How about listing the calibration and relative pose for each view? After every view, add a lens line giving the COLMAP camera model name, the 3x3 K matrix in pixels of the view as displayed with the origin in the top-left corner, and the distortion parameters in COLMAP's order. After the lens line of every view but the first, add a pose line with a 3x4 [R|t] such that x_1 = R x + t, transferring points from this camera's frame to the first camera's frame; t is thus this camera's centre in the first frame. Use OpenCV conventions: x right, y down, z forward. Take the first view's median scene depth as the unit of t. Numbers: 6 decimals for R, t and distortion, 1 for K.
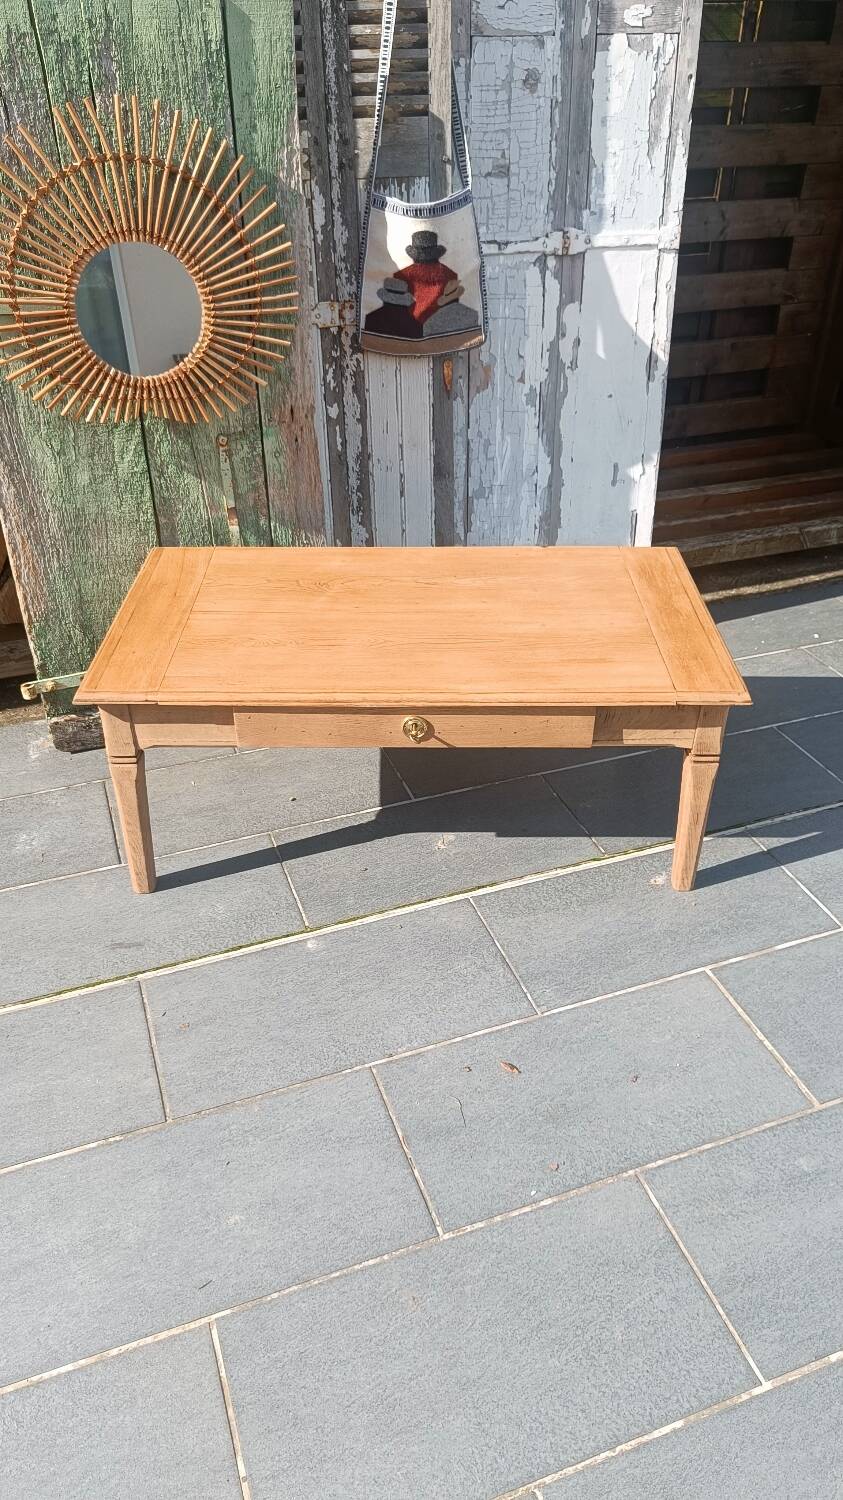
lens RADIAL K [[1047.3, 0, 410.5], [0, 1047.3, 756.1], [0, 0, 1]] dist [-0.000781, 0.005708]
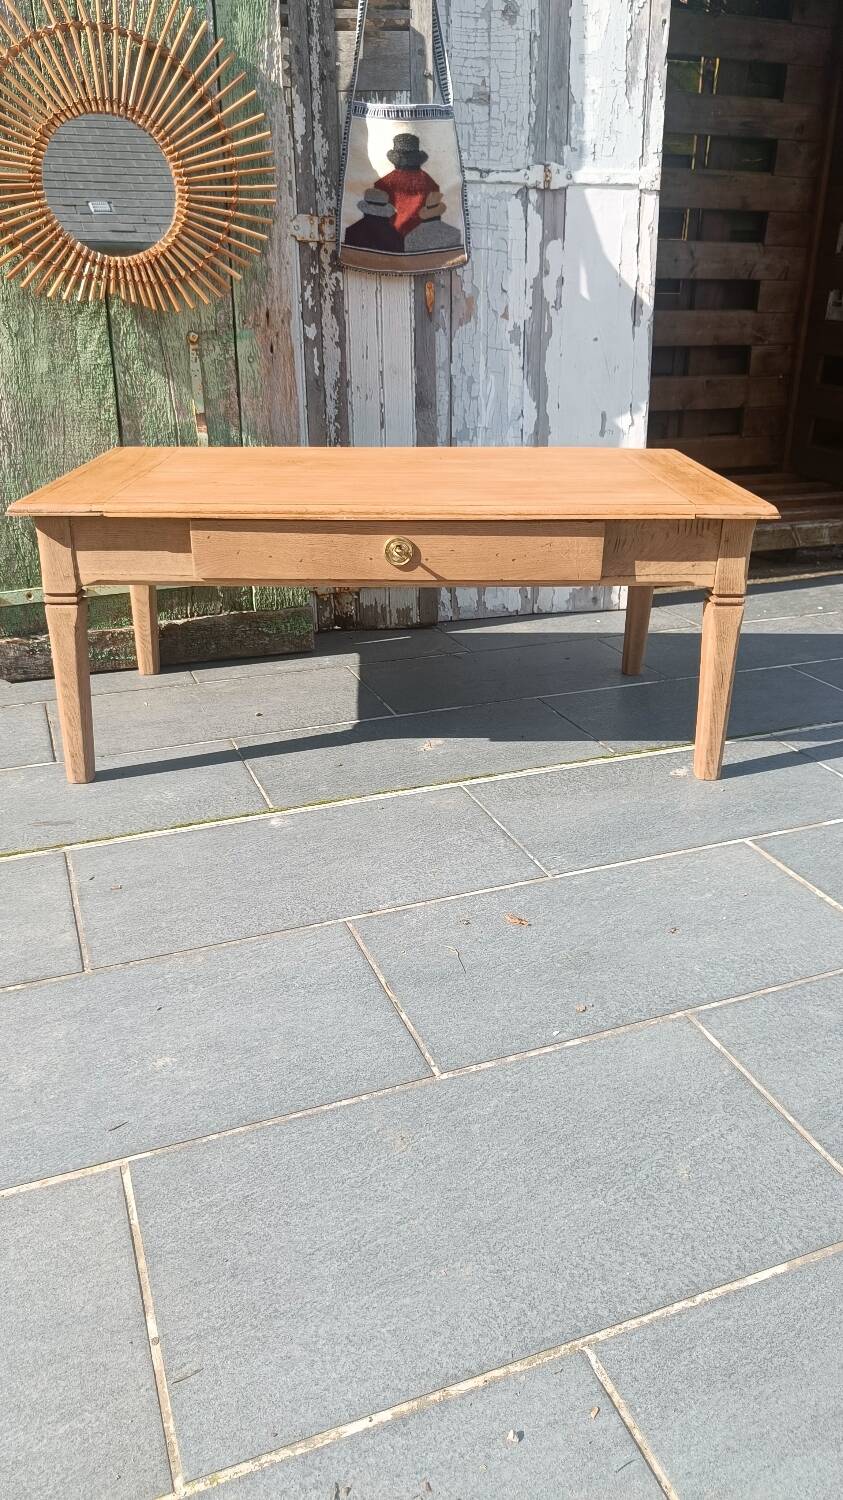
lens RADIAL K [[1047.3, 0, 410.4], [0, 1047.3, 734.1], [0, 0, 1]] dist [-0.000781, 0.005708]
pose [[0.999730, 0.000083, 0.023251, -0.005317], [0.004470, 0.980658, -0.195676, 0.244396], [-0.022818, 0.195727, 0.980393, 0.142106]]
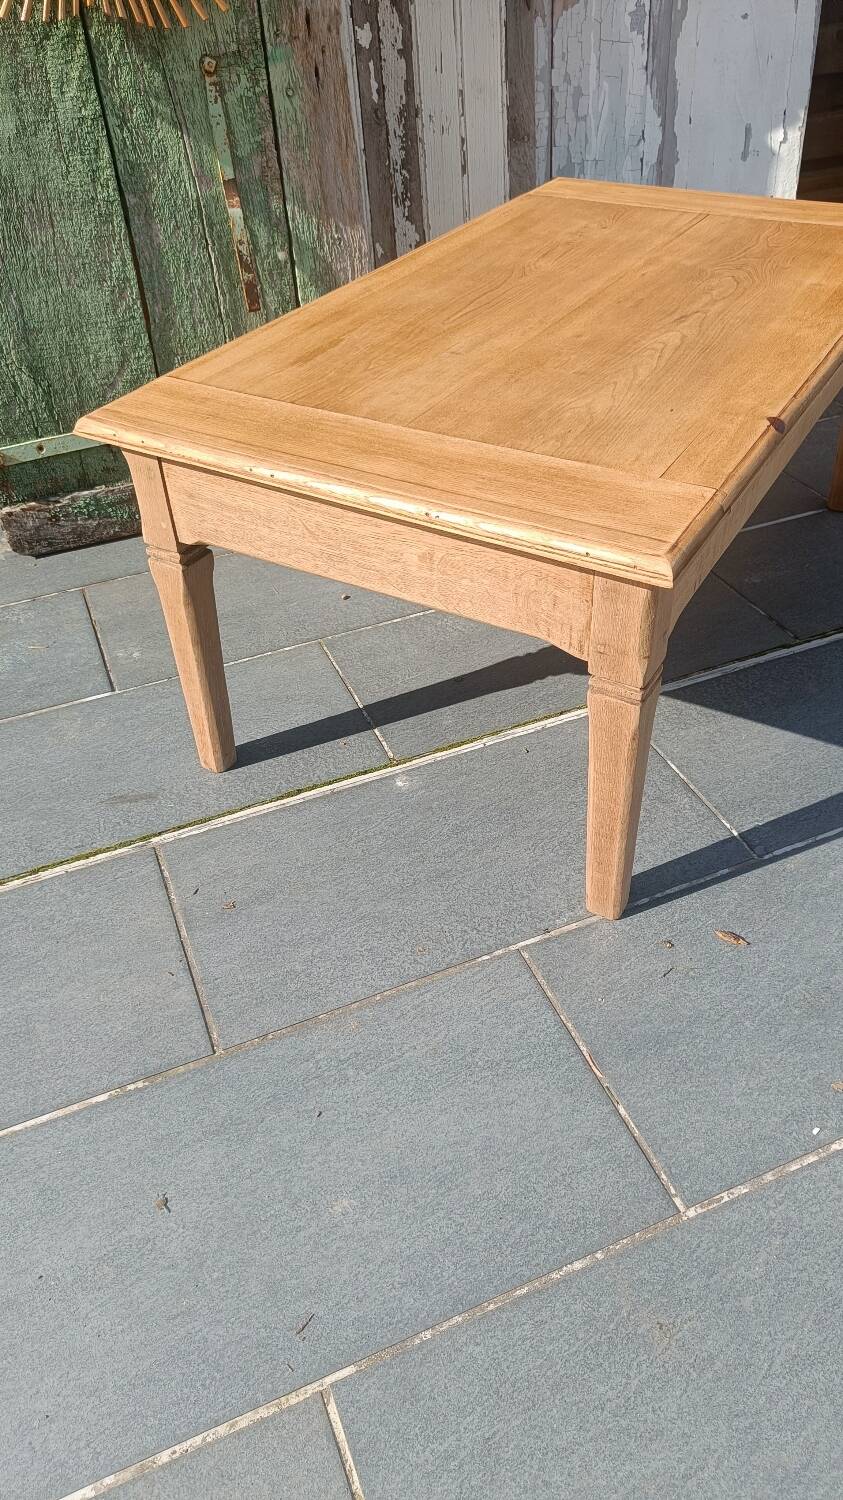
lens RADIAL K [[1047.3, 0, 434.5], [0, 1047.3, 753.9], [0, 0, 1]] dist [-0.000781, 0.005708]
pose [[0.998124, -0.059154, 0.015768, -0.073426], [0.057142, 0.992637, 0.106805, 0.079773], [-0.021970, -0.105704, 0.994155, 0.284147]]
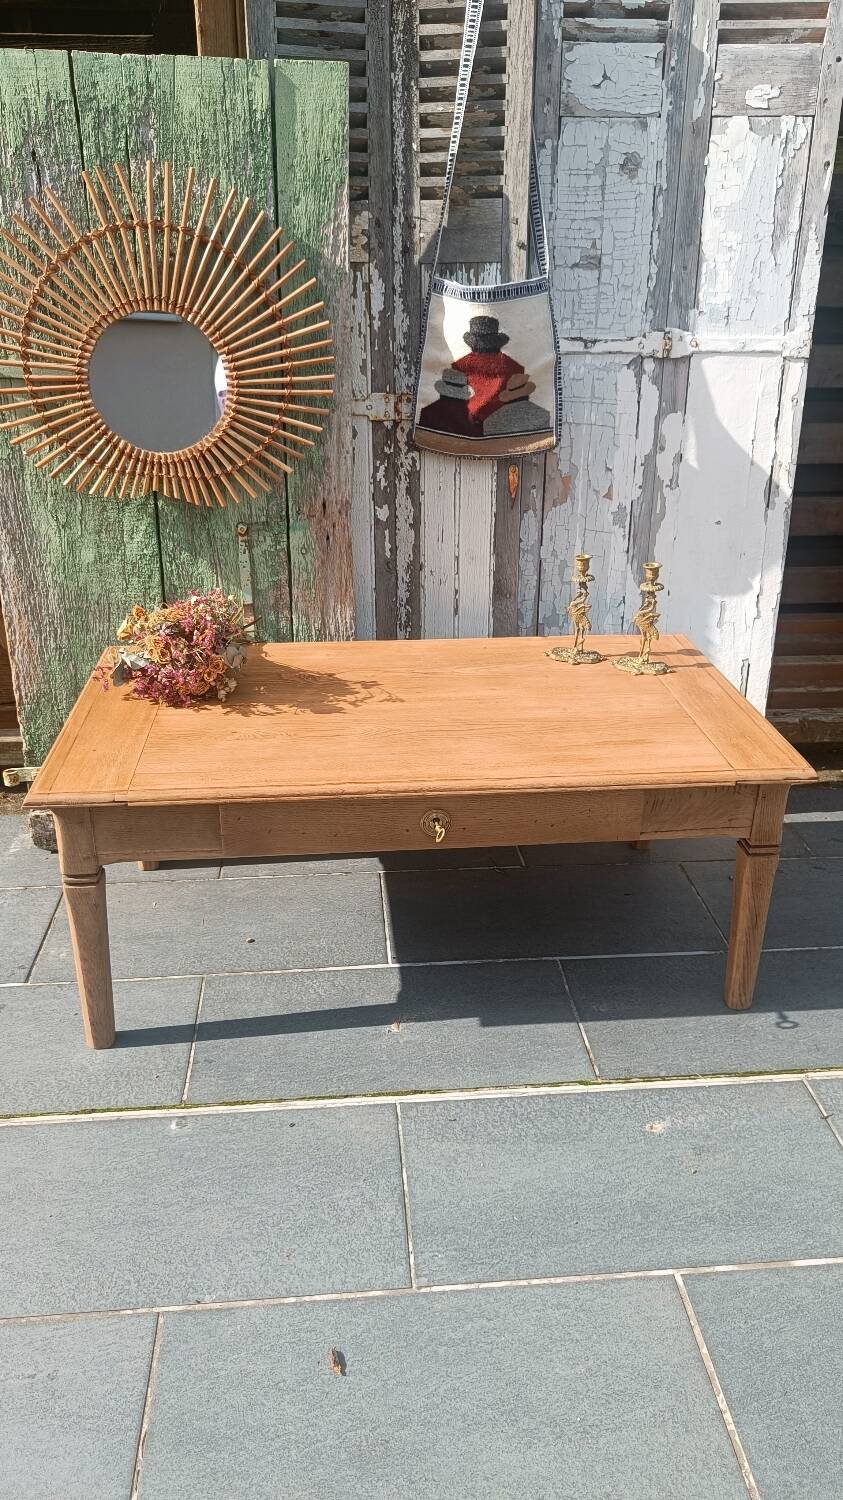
lens RADIAL K [[1047.3, 0, 423.5], [0, 1047.3, 744.6], [0, 0, 1]] dist [-0.000781, 0.005708]
pose [[0.967049, 0.114503, -0.227386, 0.205291], [-0.150681, 0.977338, -0.148679, -0.009405], [0.205209, 0.178043, 0.962388, 0.202552]]
